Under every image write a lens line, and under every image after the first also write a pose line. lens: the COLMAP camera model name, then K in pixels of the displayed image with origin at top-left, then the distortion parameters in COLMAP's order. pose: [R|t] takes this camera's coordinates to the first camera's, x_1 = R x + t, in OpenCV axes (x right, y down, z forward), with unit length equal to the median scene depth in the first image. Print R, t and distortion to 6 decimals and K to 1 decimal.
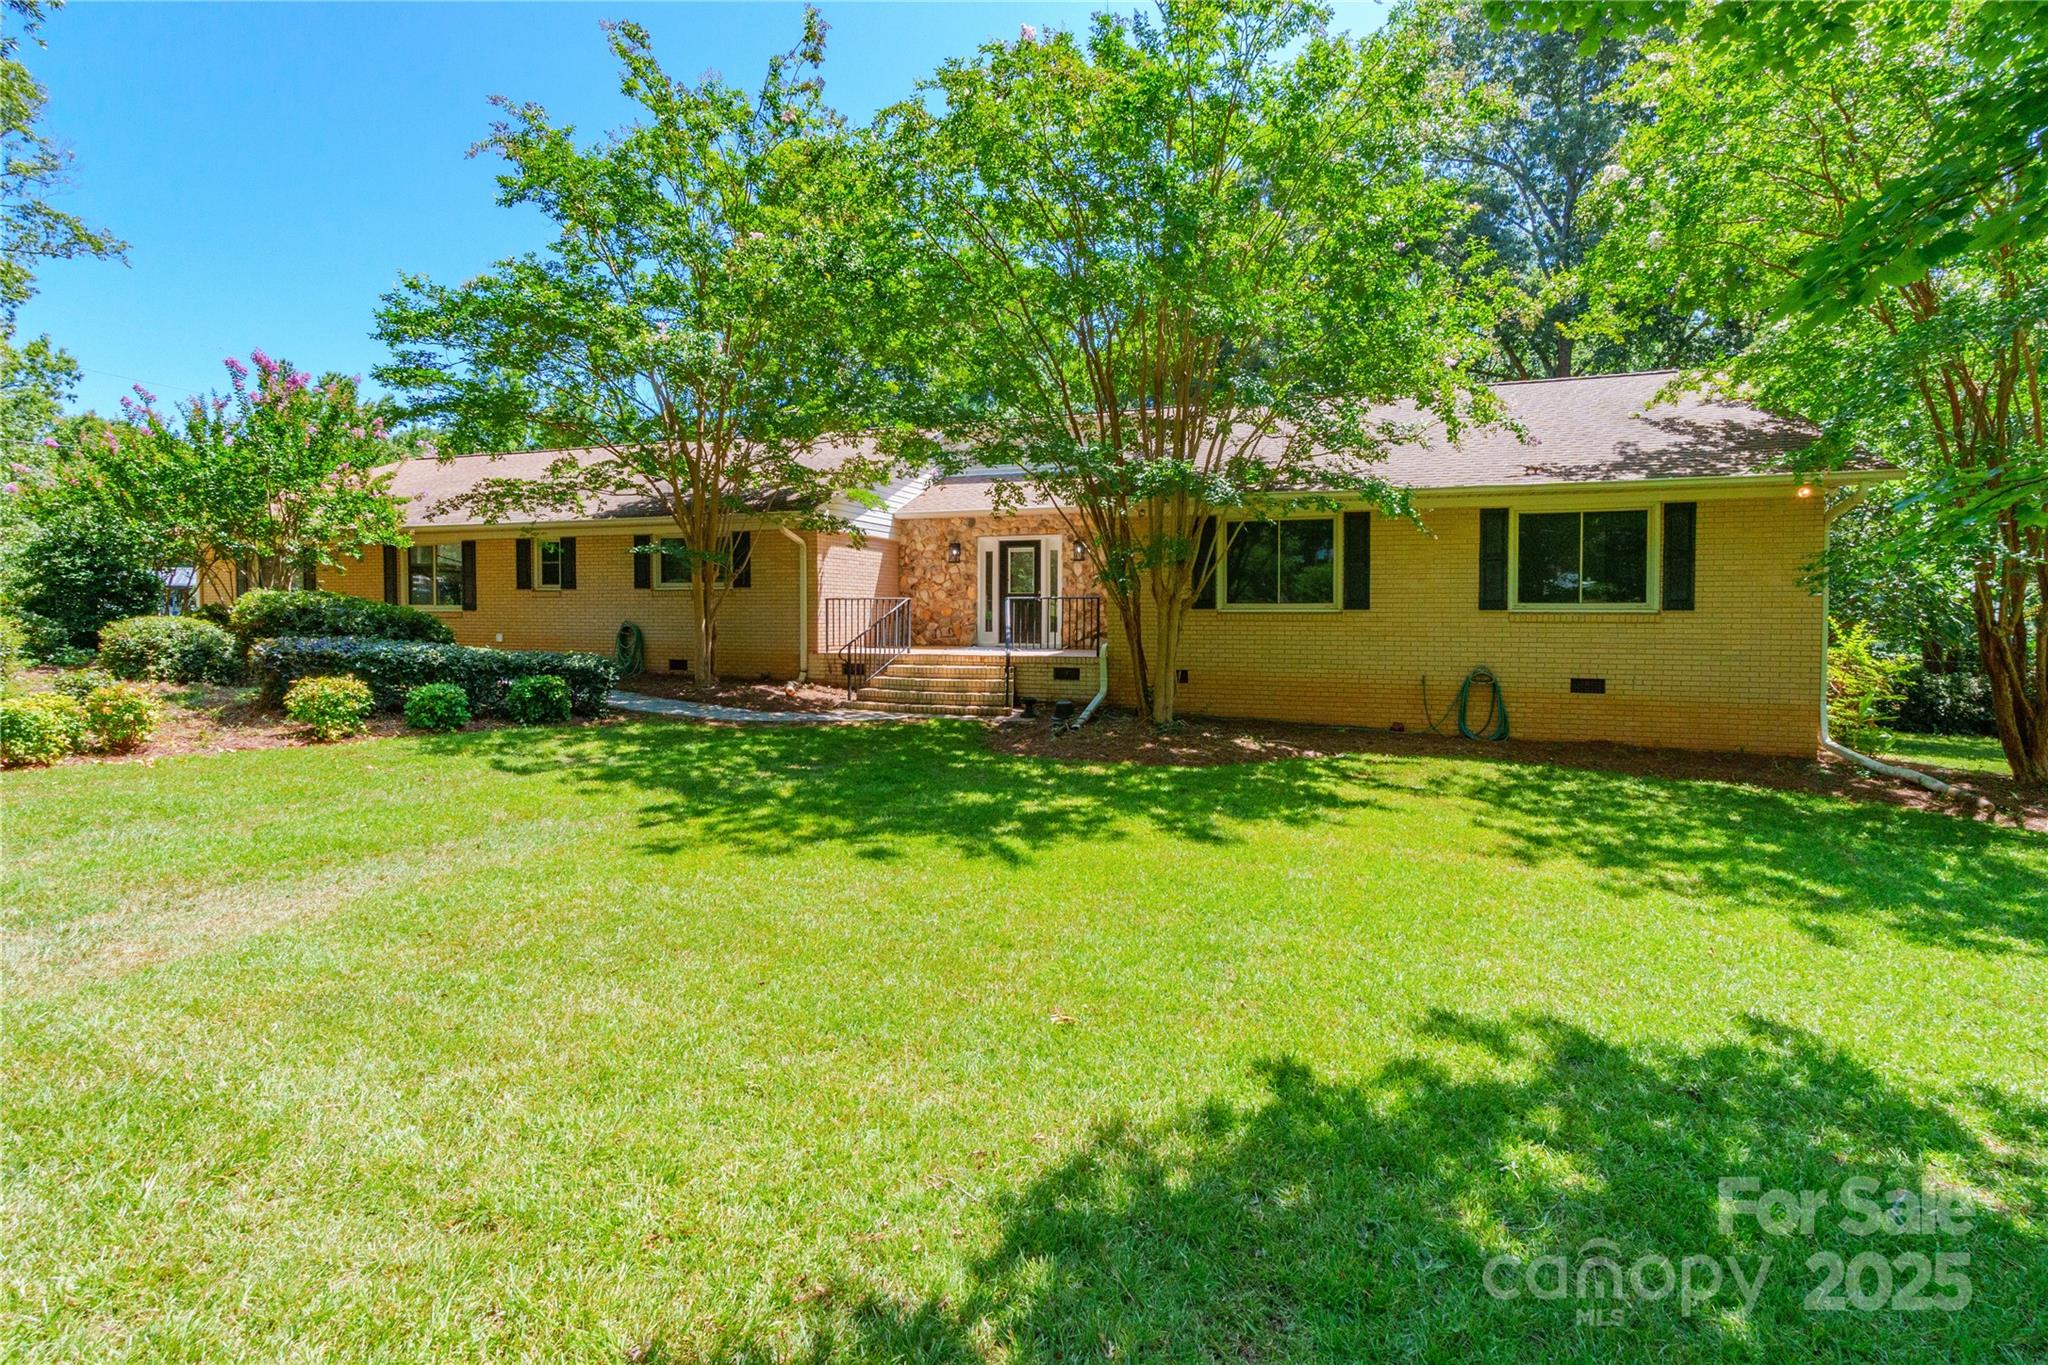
lens RADIAL K [[960.2, 0, 1024.6], [0, 960.2, 674.6], [0, 0, 1]] dist [0.000160, 0.000076]
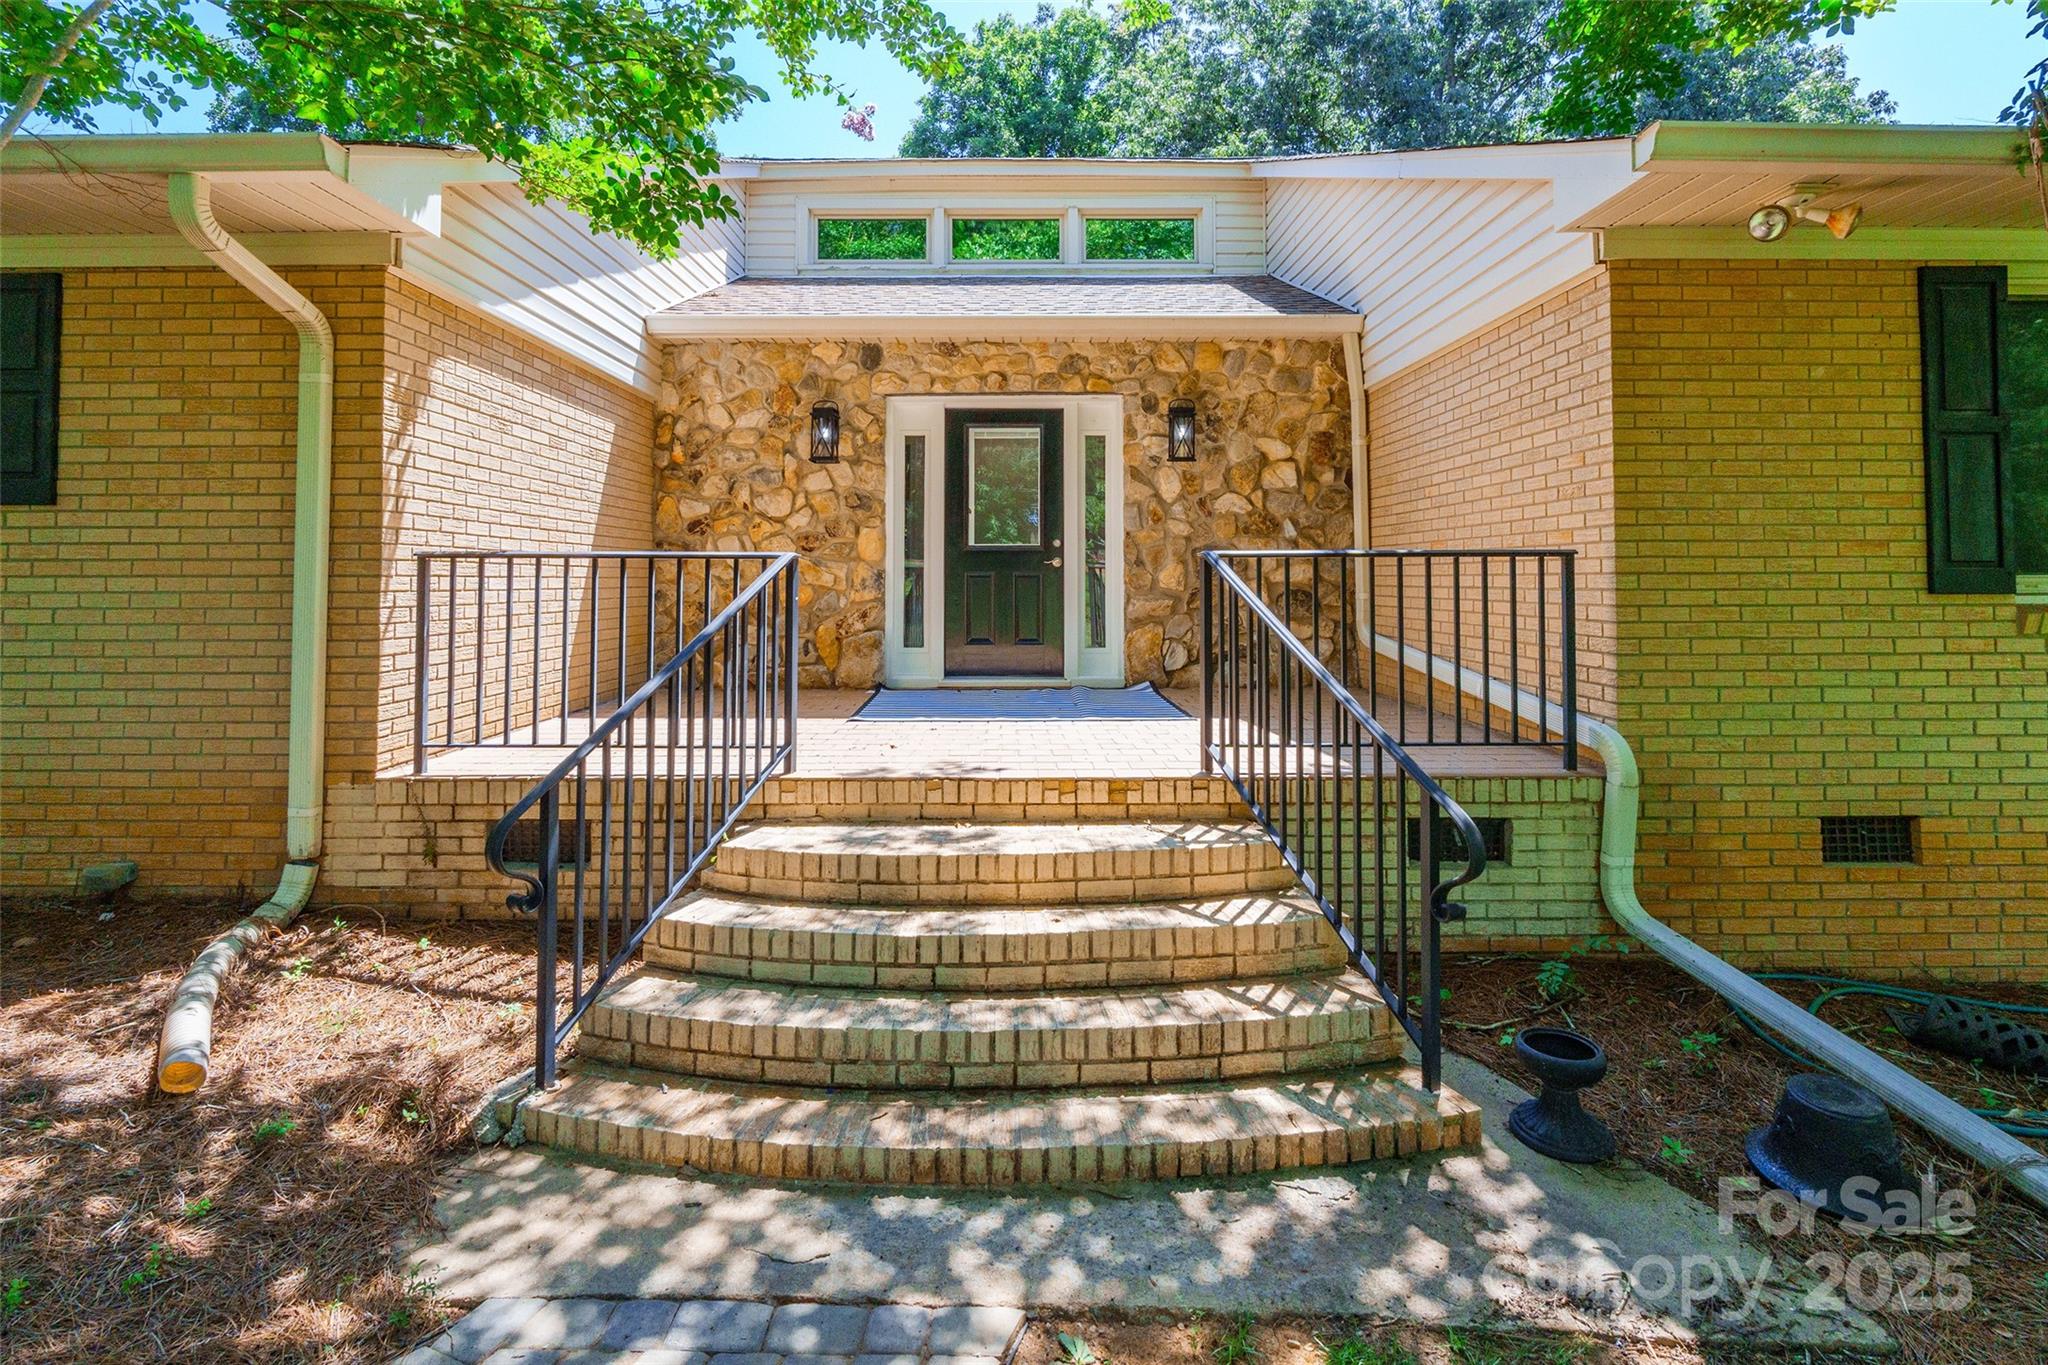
lens RADIAL K [[960.2, 0, 1019.9], [0, 960.2, 560.8], [0, 0, 1]] dist [0.000160, 0.000076]
pose [[0.935416, 0.003462, 0.353533, -0.135722], [0.027106, 0.996307, -0.081475, -0.047950], [-0.352509, 0.085795, 0.931867, 0.648814]]
